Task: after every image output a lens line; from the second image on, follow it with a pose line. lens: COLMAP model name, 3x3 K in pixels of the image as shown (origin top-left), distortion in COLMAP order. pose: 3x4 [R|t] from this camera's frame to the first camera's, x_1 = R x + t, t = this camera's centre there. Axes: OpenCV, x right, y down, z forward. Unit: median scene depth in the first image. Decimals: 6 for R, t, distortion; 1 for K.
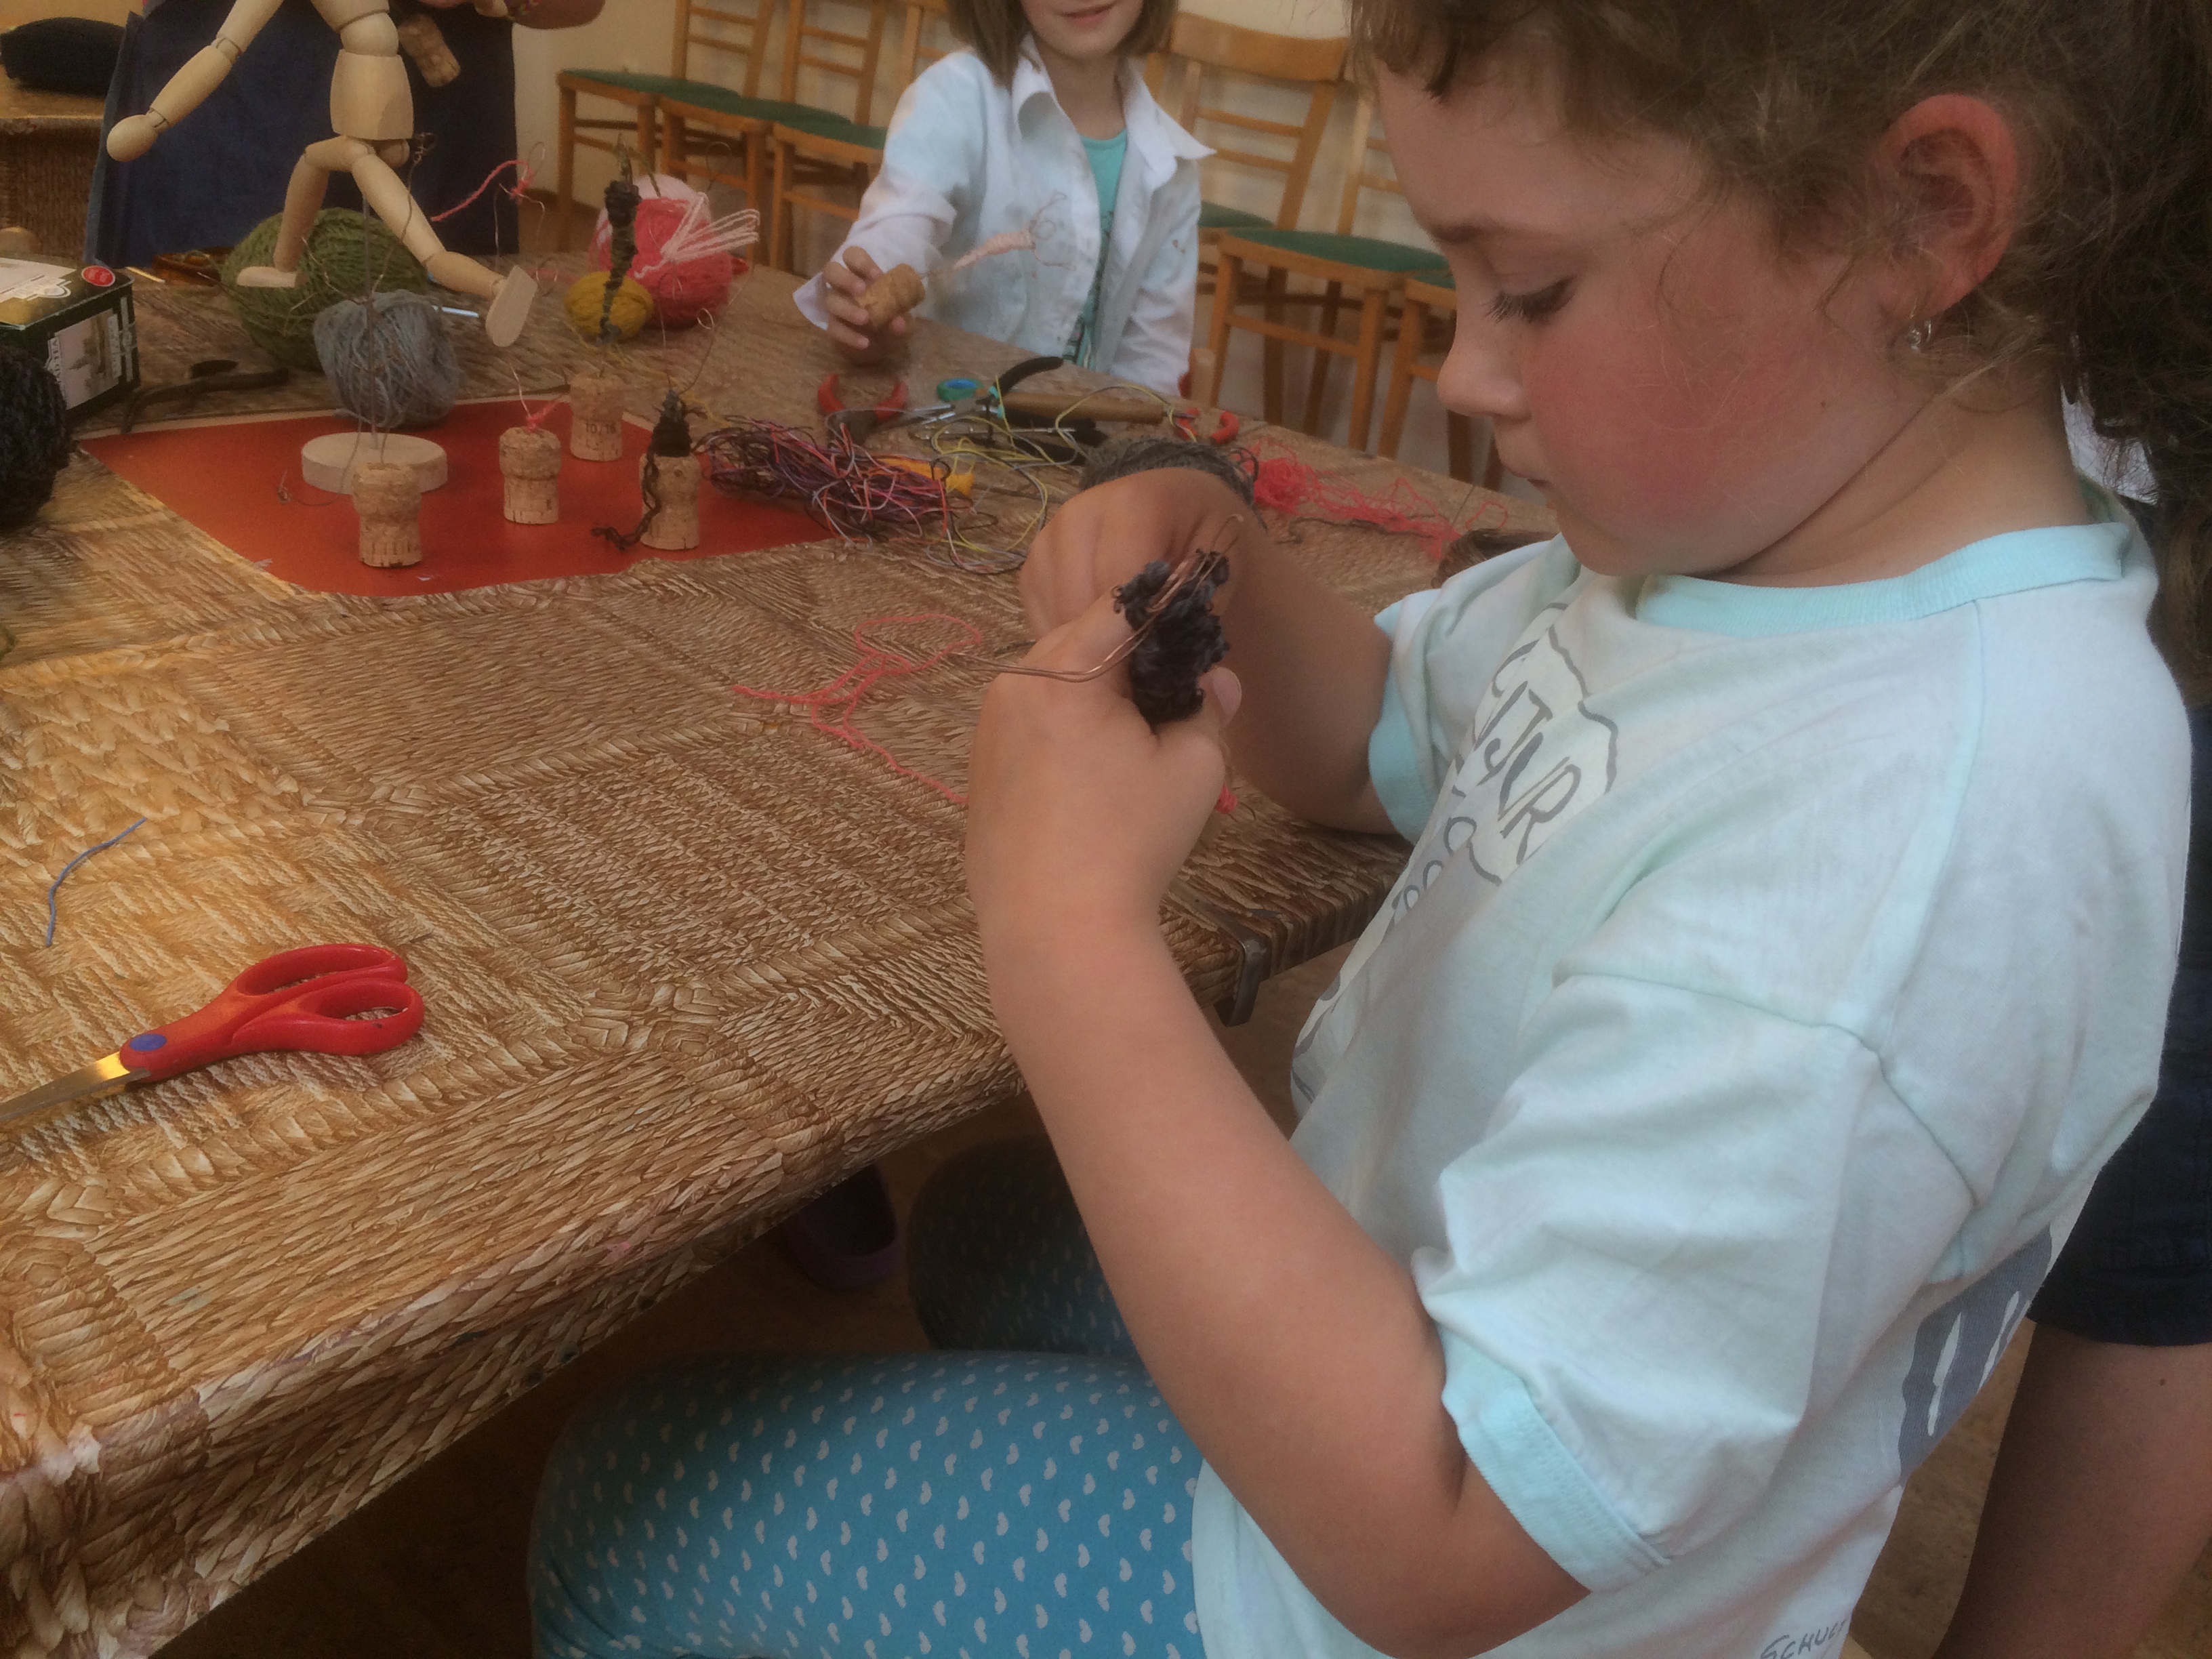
lens RADIAL K [[1887.5, 0, 1116.5], [0, 1887.5, 819.8], [0, 0, 1]] dist [0.074691, -0.123325]
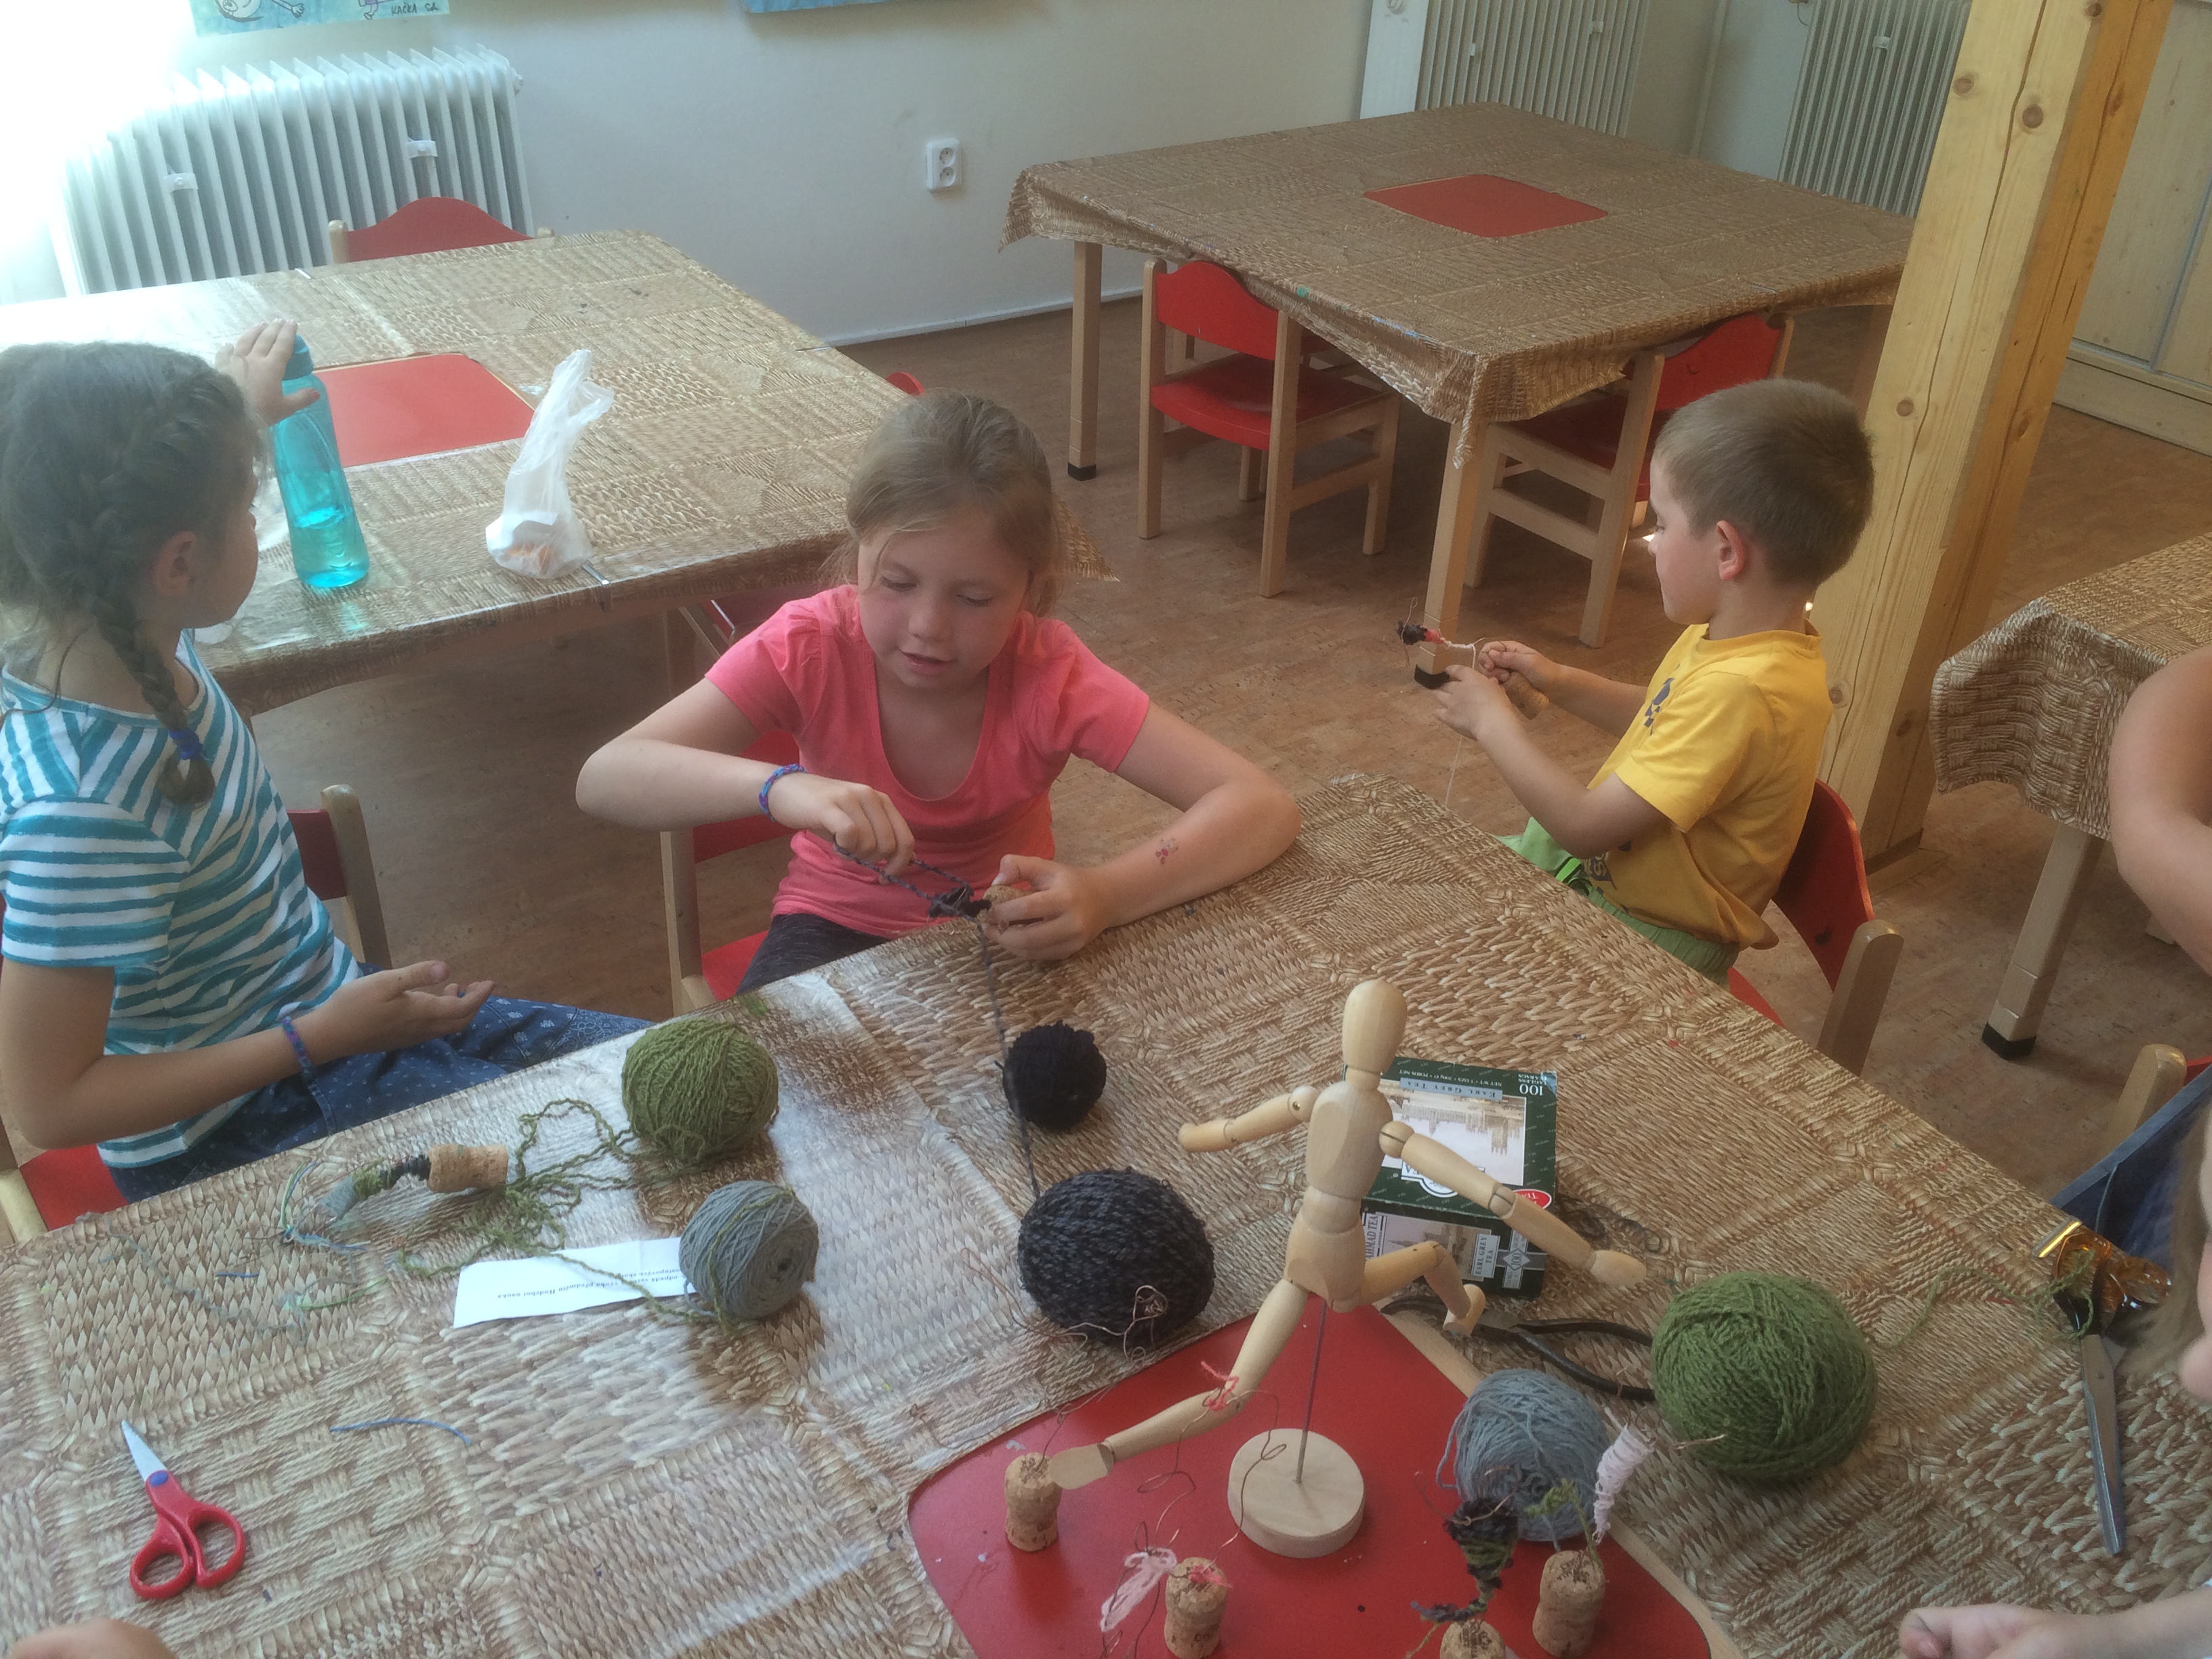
lens RADIAL K [[1887.5, 0, 1116.5], [0, 1887.5, 819.8], [0, 0, 1]] dist [0.074691, -0.123325]
pose [[-0.216963, 0.411189, -0.885354, 0.659453], [-0.458292, 0.757889, 0.464298, -1.566309], [0.861914, 0.506486, 0.024010, 1.292379]]
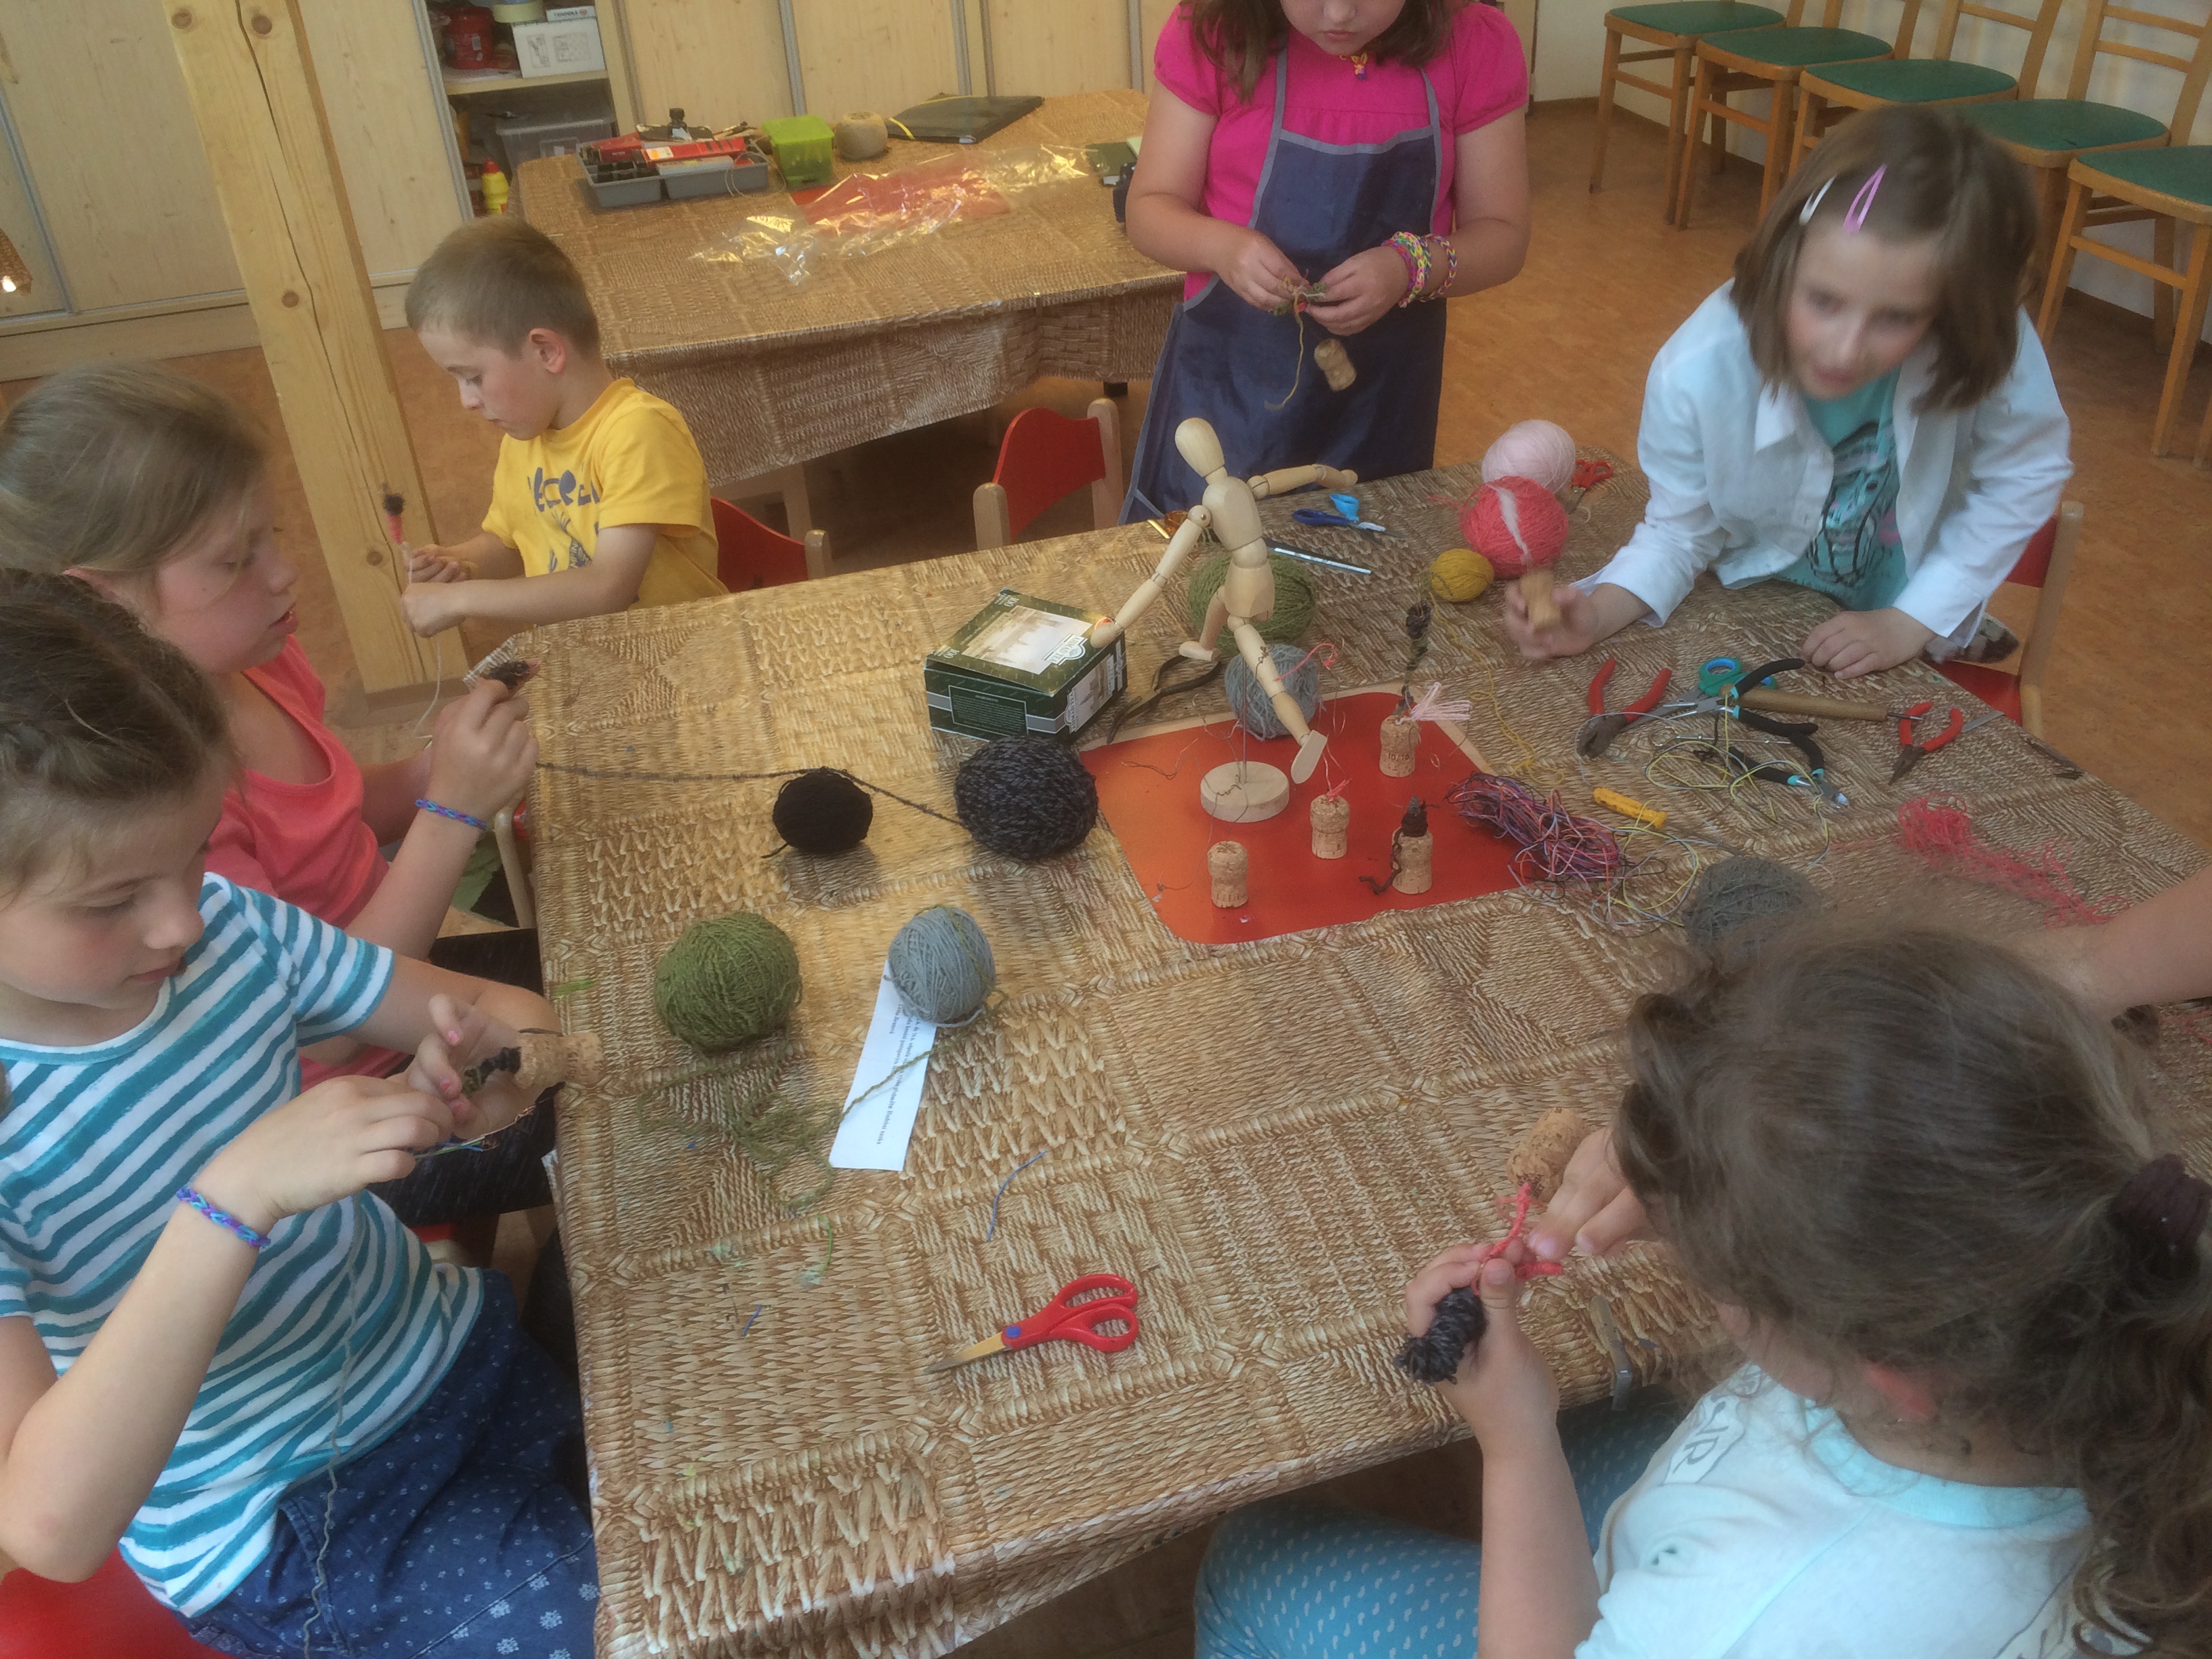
lens RADIAL K [[1887.5, 0, 1116.5], [0, 1887.5, 819.8], [0, 0, 1]] dist [0.074691, -0.123325]
pose [[0.854917, 0.131482, -0.501825, 0.509263], [-0.068813, 0.987542, 0.141513, -0.666892], [0.514180, -0.086449, 0.853314, -0.613232]]
